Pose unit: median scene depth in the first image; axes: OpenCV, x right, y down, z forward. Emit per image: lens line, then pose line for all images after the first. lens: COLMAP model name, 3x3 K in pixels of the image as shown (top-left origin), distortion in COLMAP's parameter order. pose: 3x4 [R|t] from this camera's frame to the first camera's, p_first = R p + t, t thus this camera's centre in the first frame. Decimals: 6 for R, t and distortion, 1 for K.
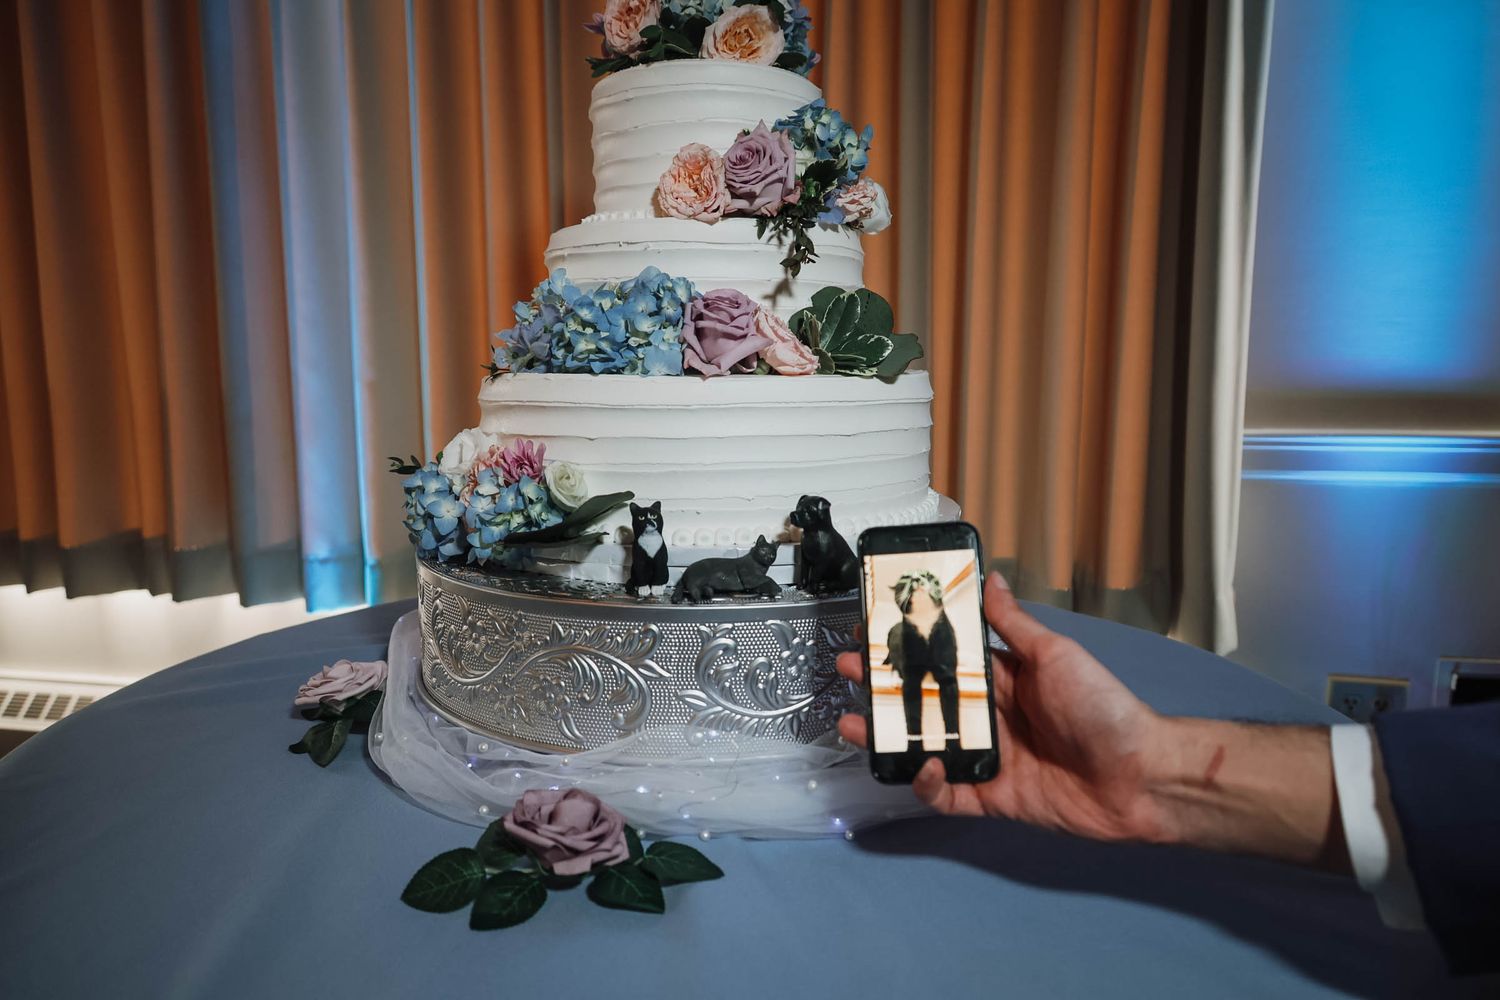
lens RADIAL K [[1031.1, 0, 747.3], [0, 1031.1, 506.9], [0, 0, 1]] dist [0.000003, 0.001281]
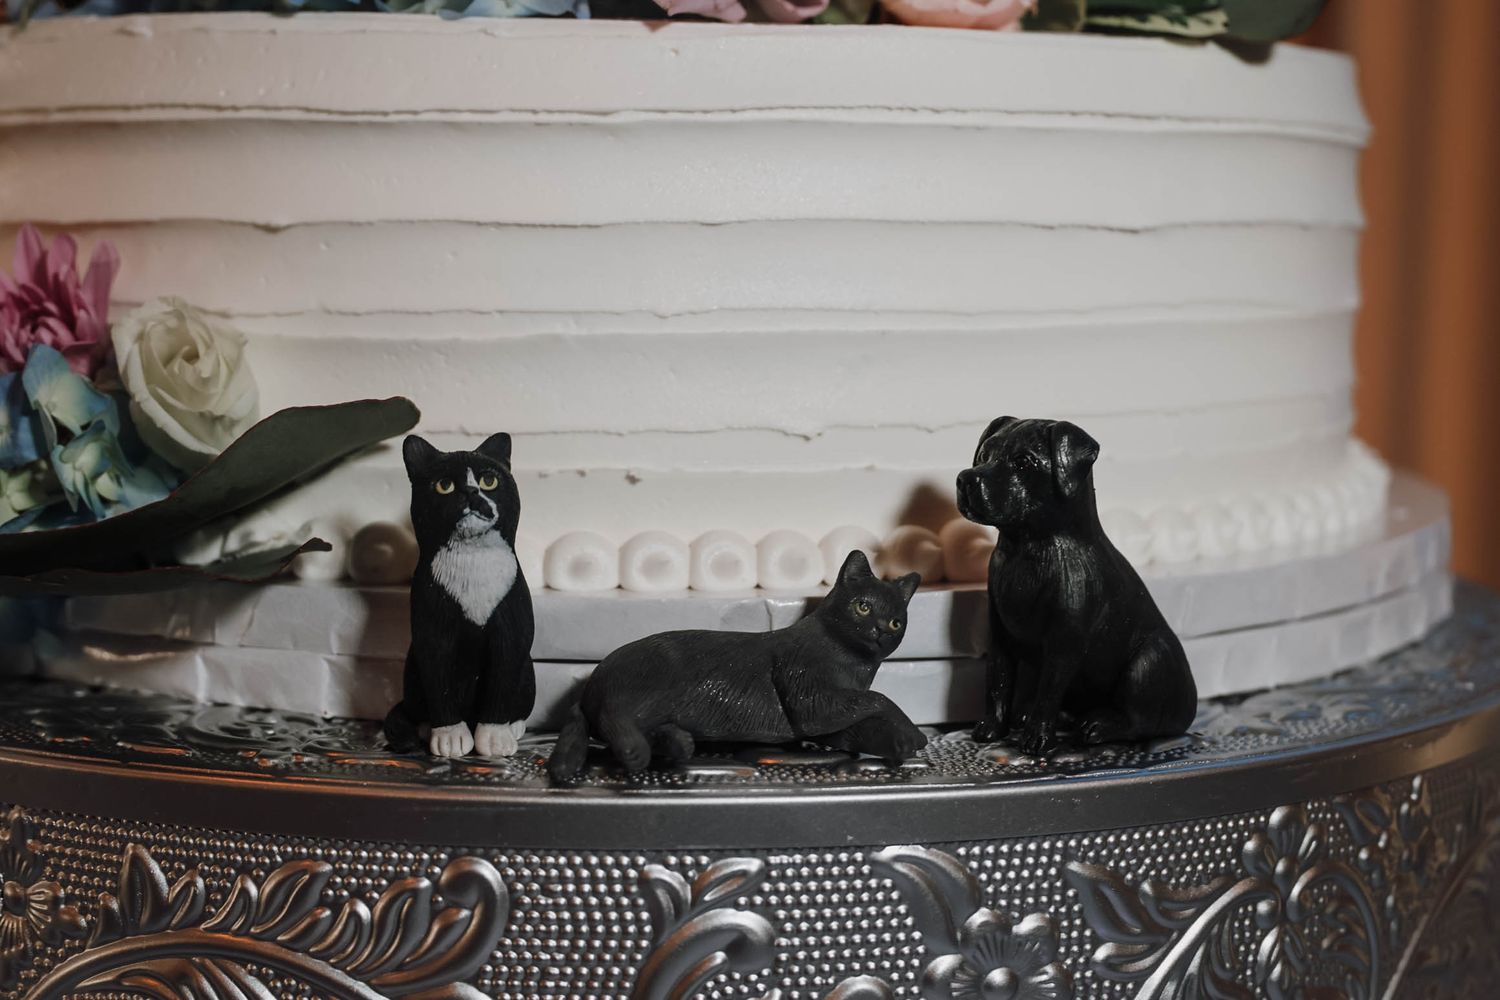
lens RADIAL K [[2670.6, 0, 750.0], [0, 2670.6, 500.0], [0, 0, 1]] dist [-0.010874, -0.164127]
pose [[0.999656, 0.006948, 0.025286, -0.034405], [-0.006345, 0.999695, -0.023866, 0.029874], [-0.025444, 0.023697, 0.999395, 0.241232]]
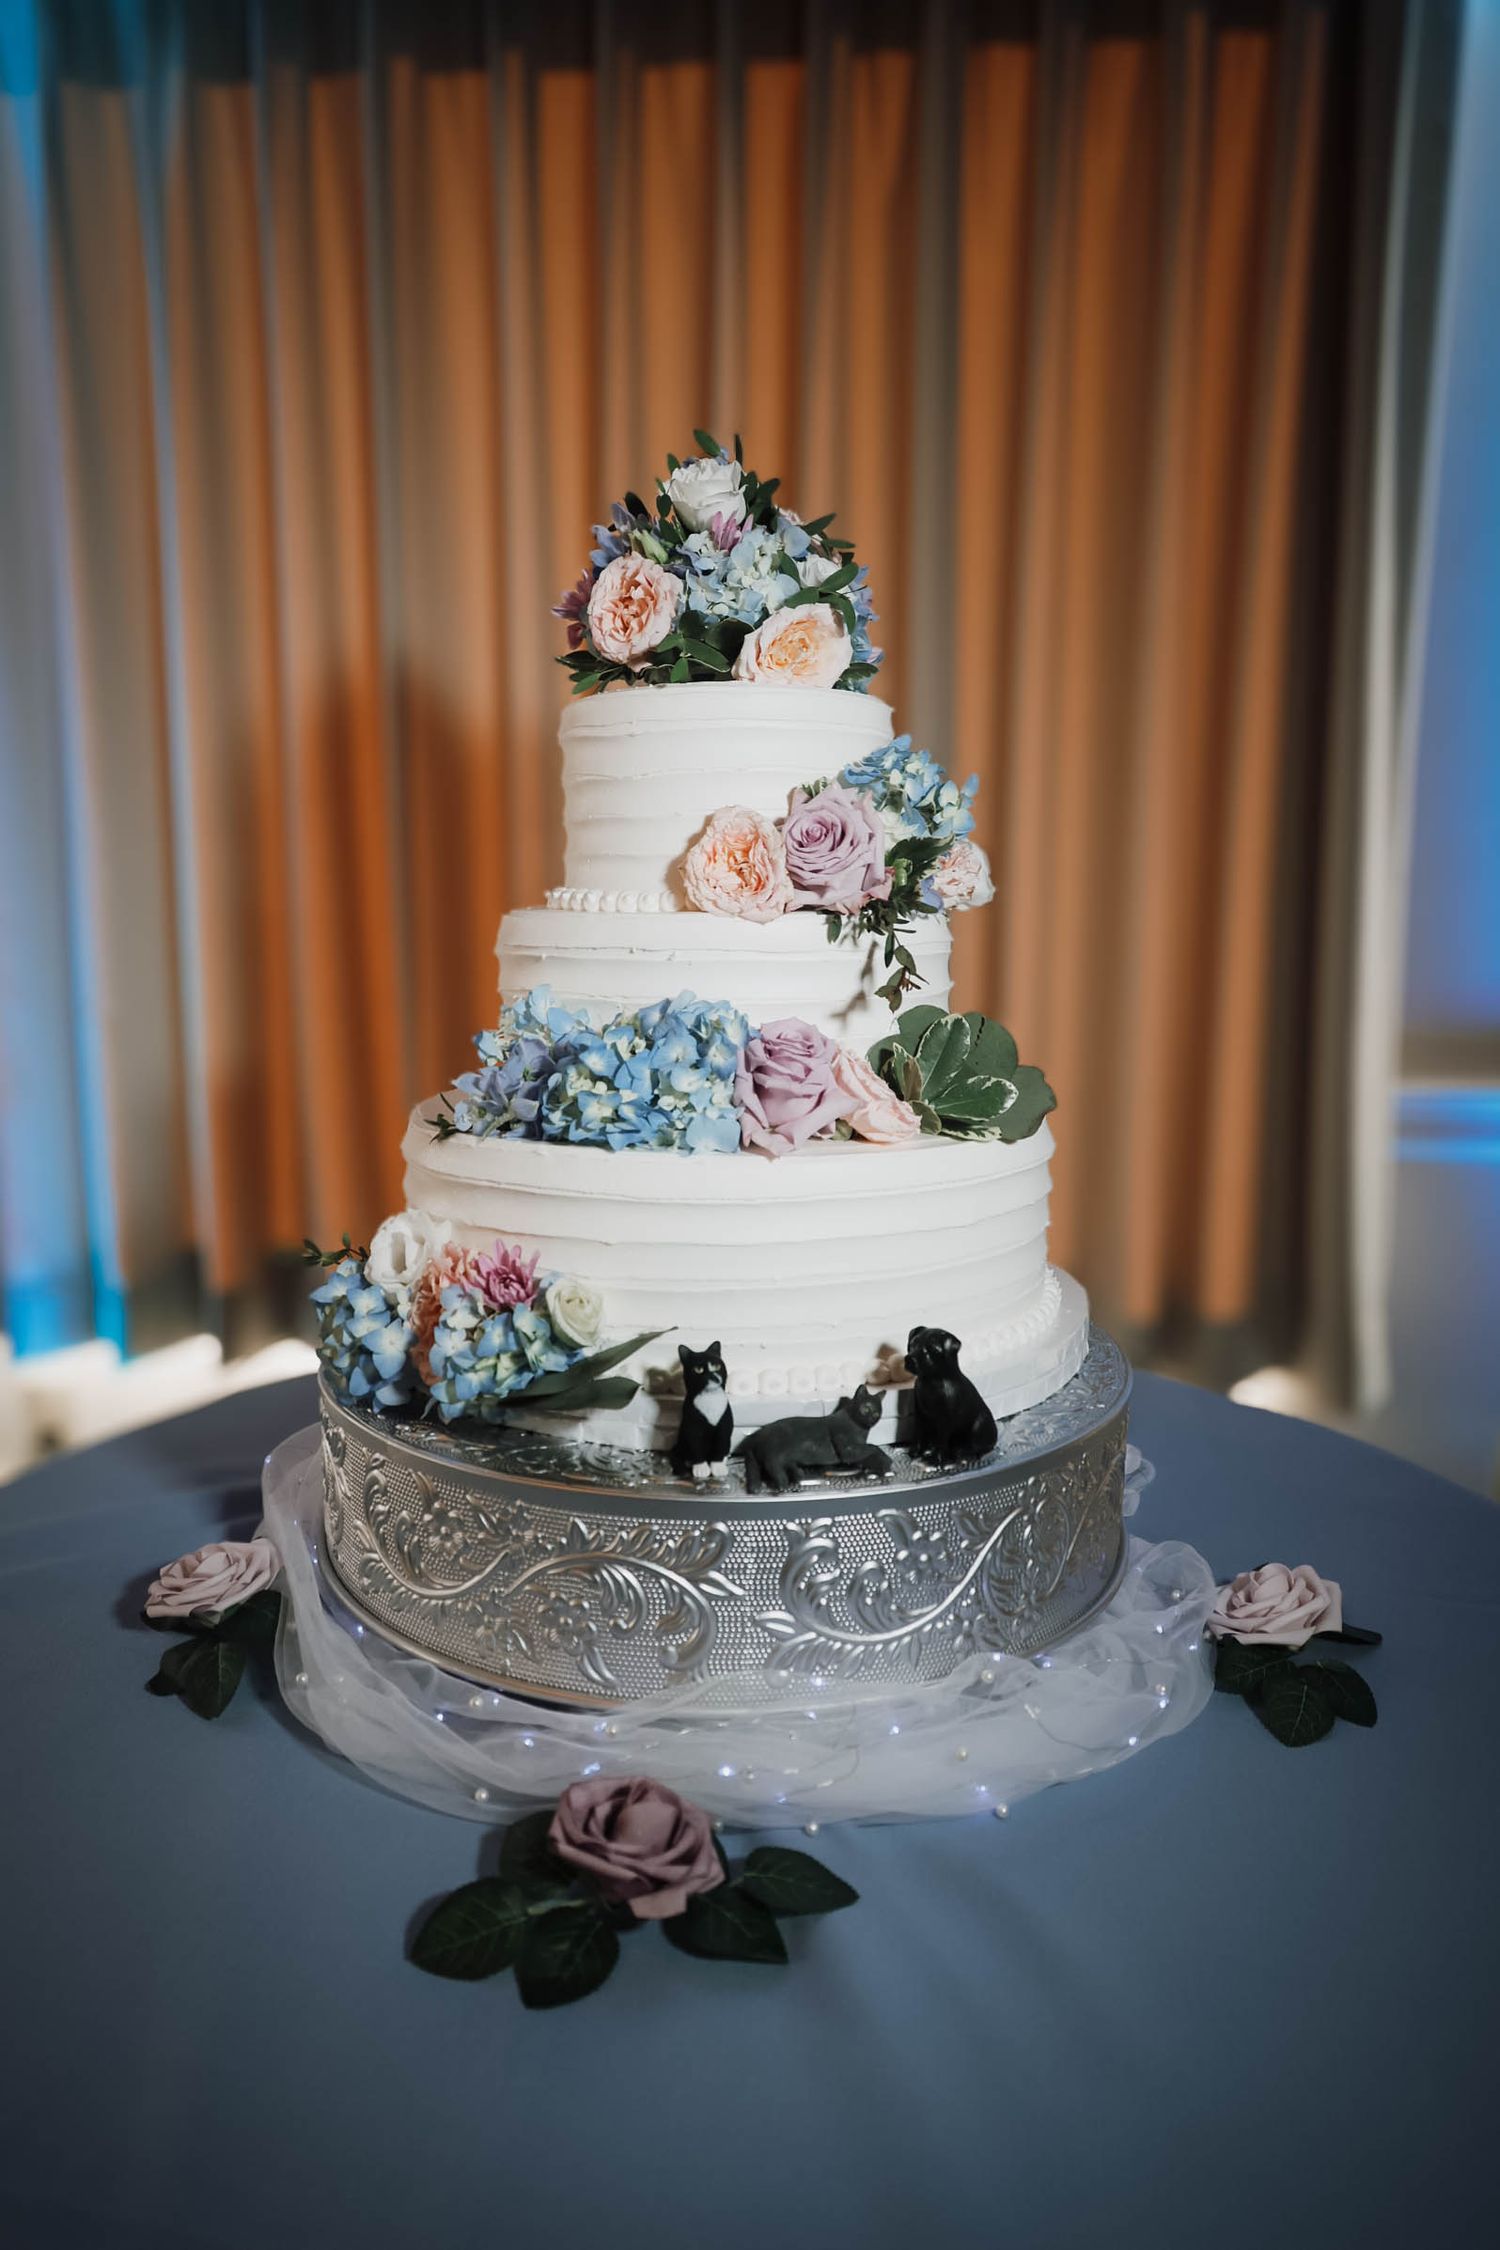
lens RADIAL K [[1546.7, 0, 744.2], [0, 1546.7, 1139.2], [0, 0, 1]] dist [0.000003, 0.001281]
pose [[0.996381, -0.012570, 0.084070, -0.150241], [0.012198, 0.999913, 0.004939, -0.143867], [-0.084125, -0.003896, 0.996448, -0.054641]]
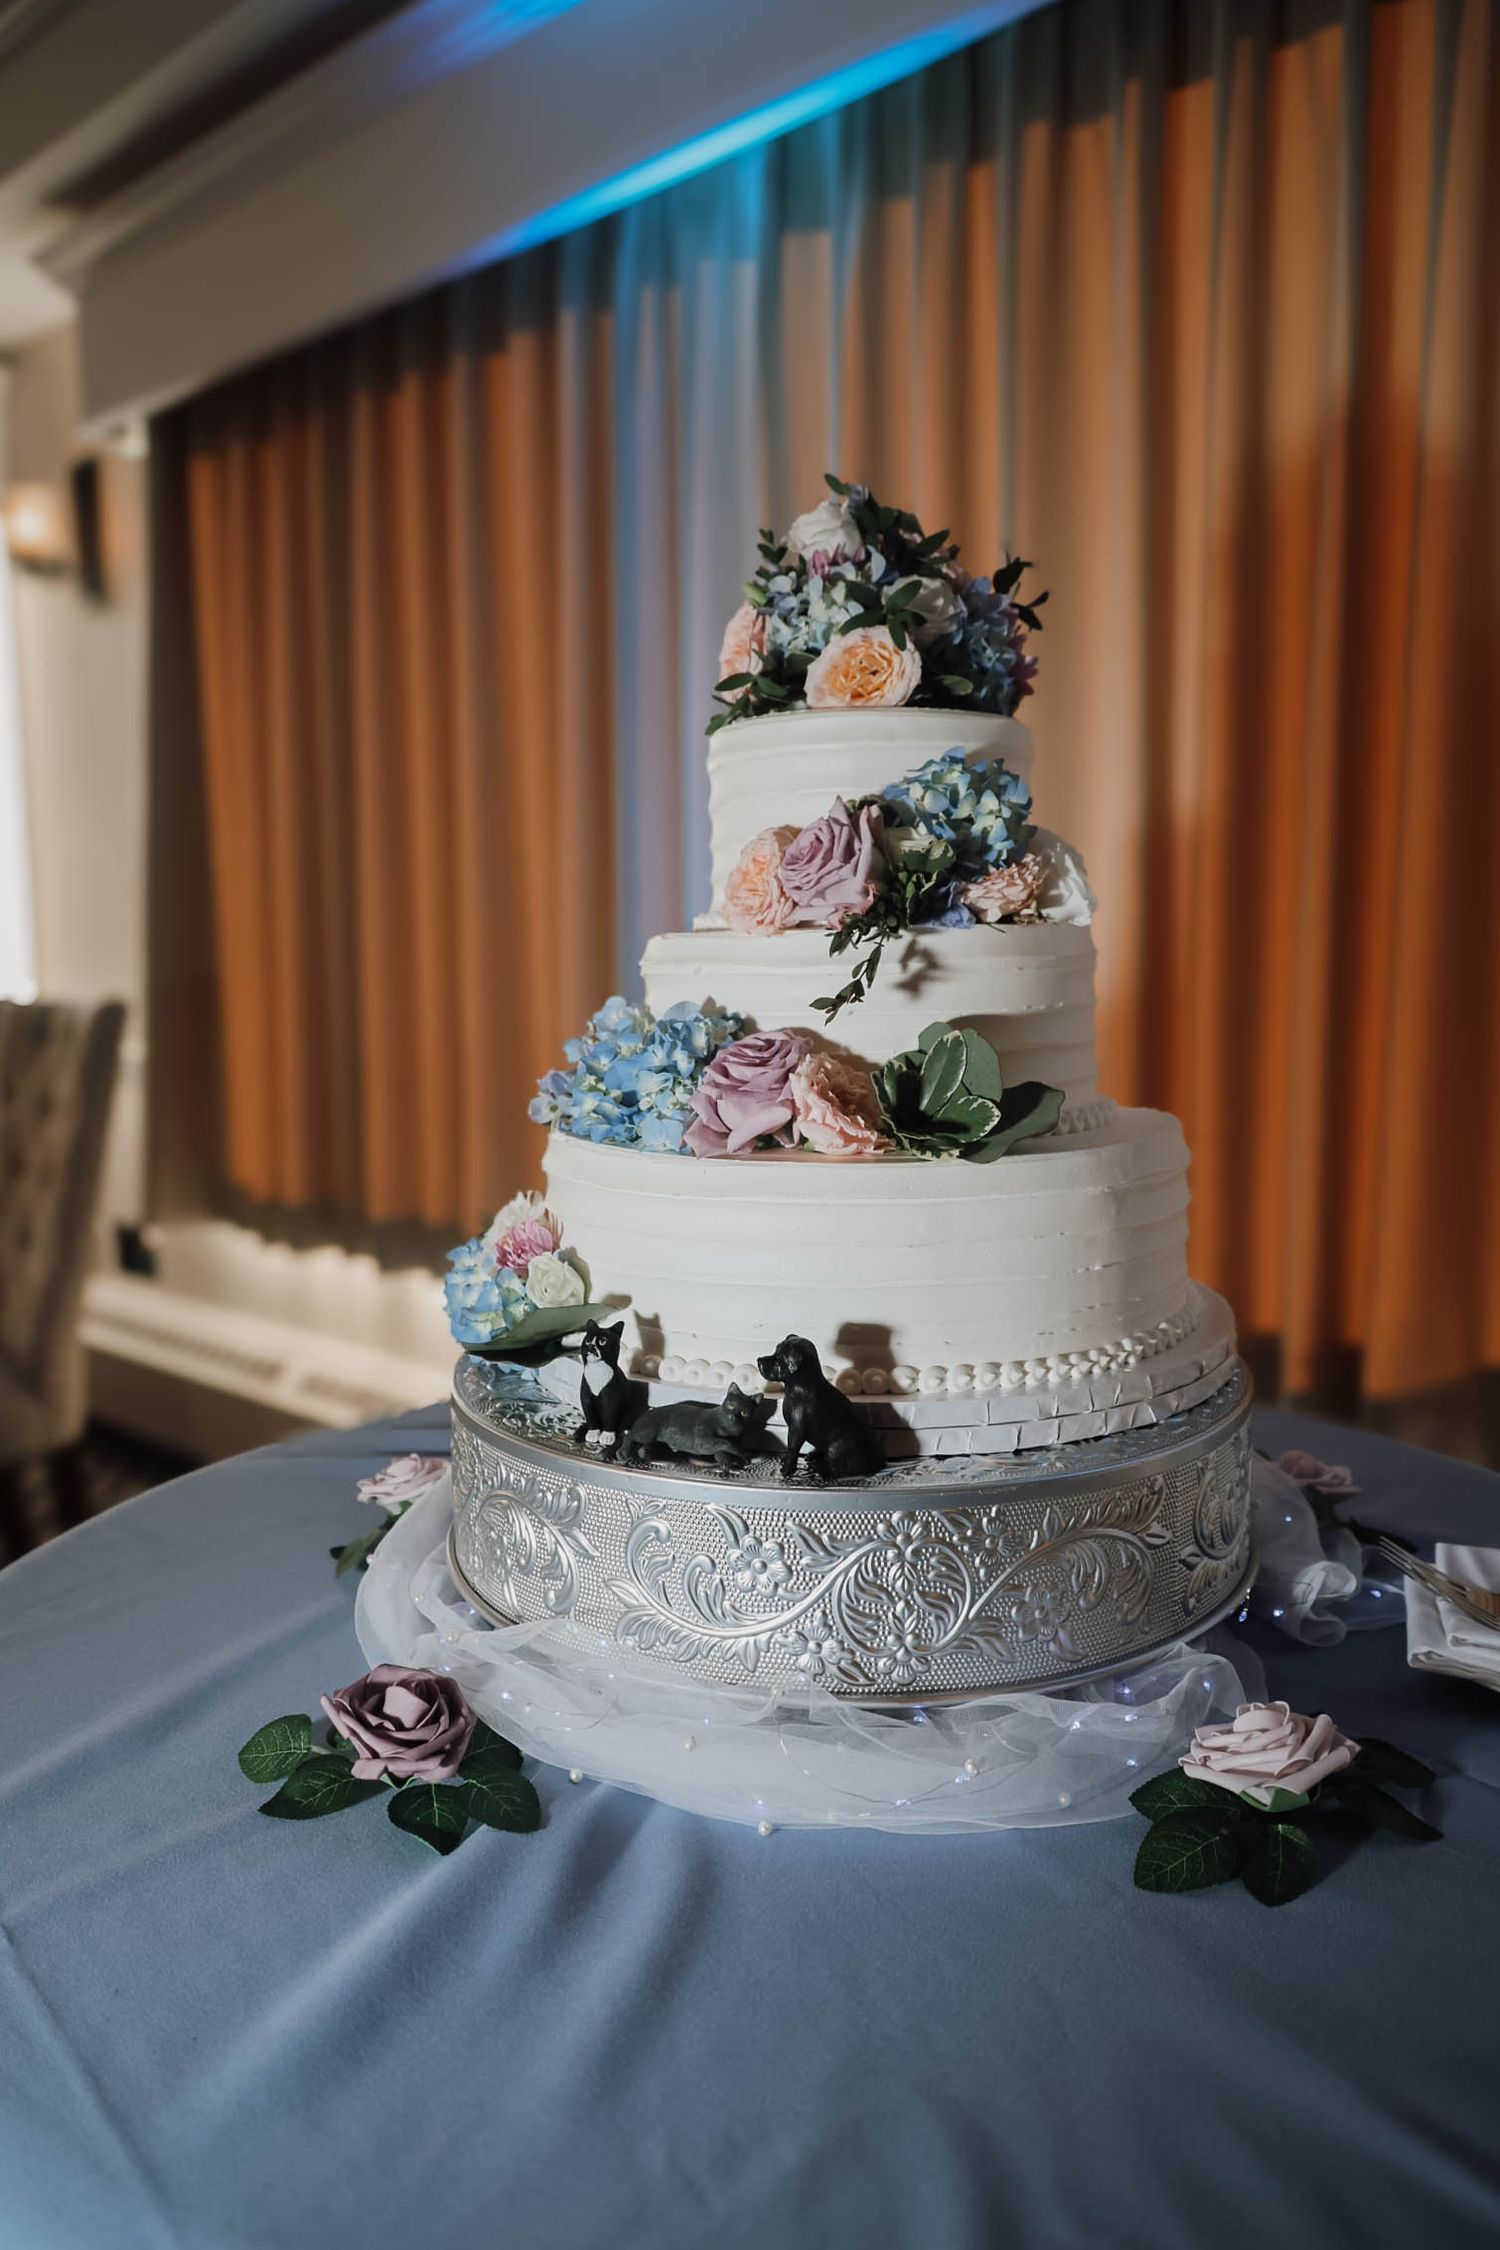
lens RADIAL K [[1546.7, 0, 744.2], [0, 1546.7, 1139.2], [0, 0, 1]] dist [0.000003, 0.001281]
pose [[0.855026, 0.052997, -0.515870, 0.563990], [-0.065993, 0.997796, -0.006874, -0.134488], [0.514369, 0.039922, 0.856639, 0.058387]]
